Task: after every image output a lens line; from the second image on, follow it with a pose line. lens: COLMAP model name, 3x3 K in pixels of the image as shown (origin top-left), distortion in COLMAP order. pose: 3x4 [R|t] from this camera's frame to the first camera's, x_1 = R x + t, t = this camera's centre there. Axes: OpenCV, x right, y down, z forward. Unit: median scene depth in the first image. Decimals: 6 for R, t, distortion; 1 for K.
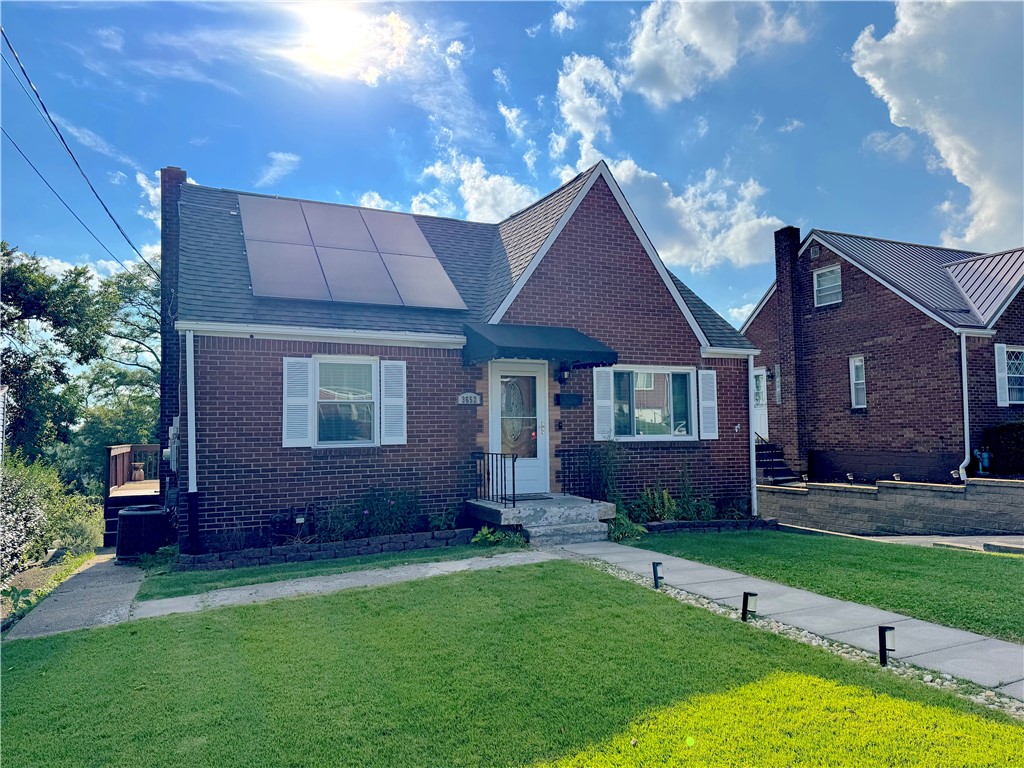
lens RADIAL K [[704.6, 0, 512.0], [0, 704.6, 384.0], [0, 0, 1]] dist [0.099229, -0.135655]
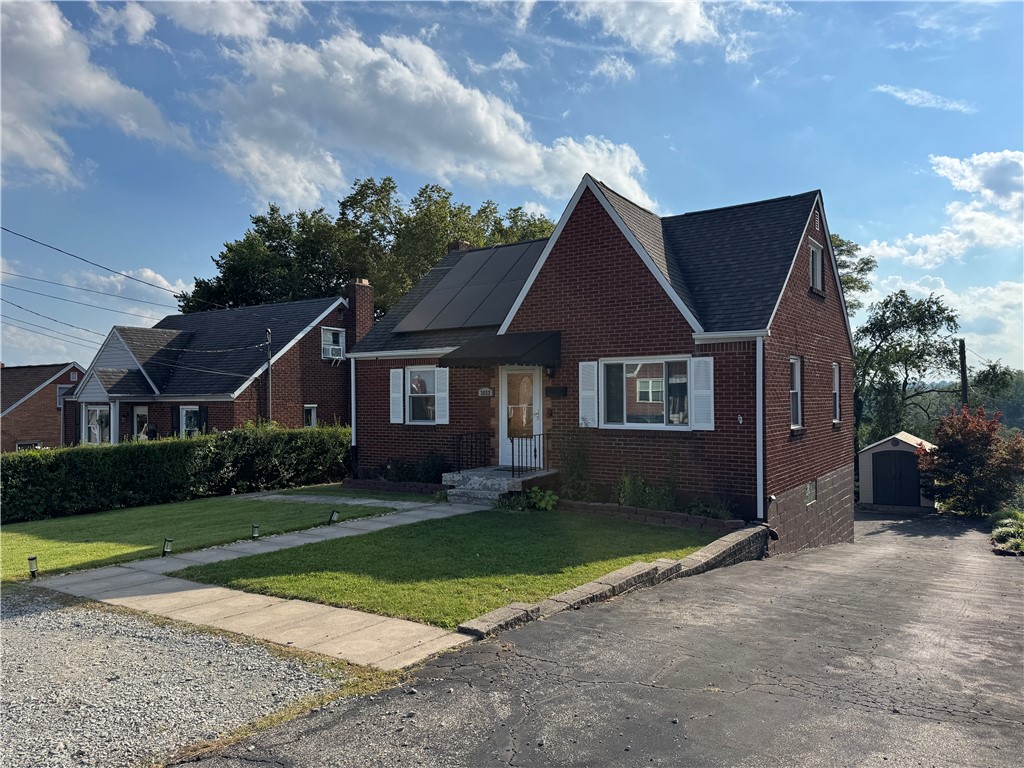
lens RADIAL K [[722.5, 0, 512.0], [0, 722.5, 384.0], [0, 0, 1]] dist [0.005721, 0.001254]
pose [[0.512800, -0.004167, -0.858498, 1.088005], [0.061168, 0.997624, 0.031695, -0.033570], [0.856326, -0.068766, 0.511837, 0.319876]]
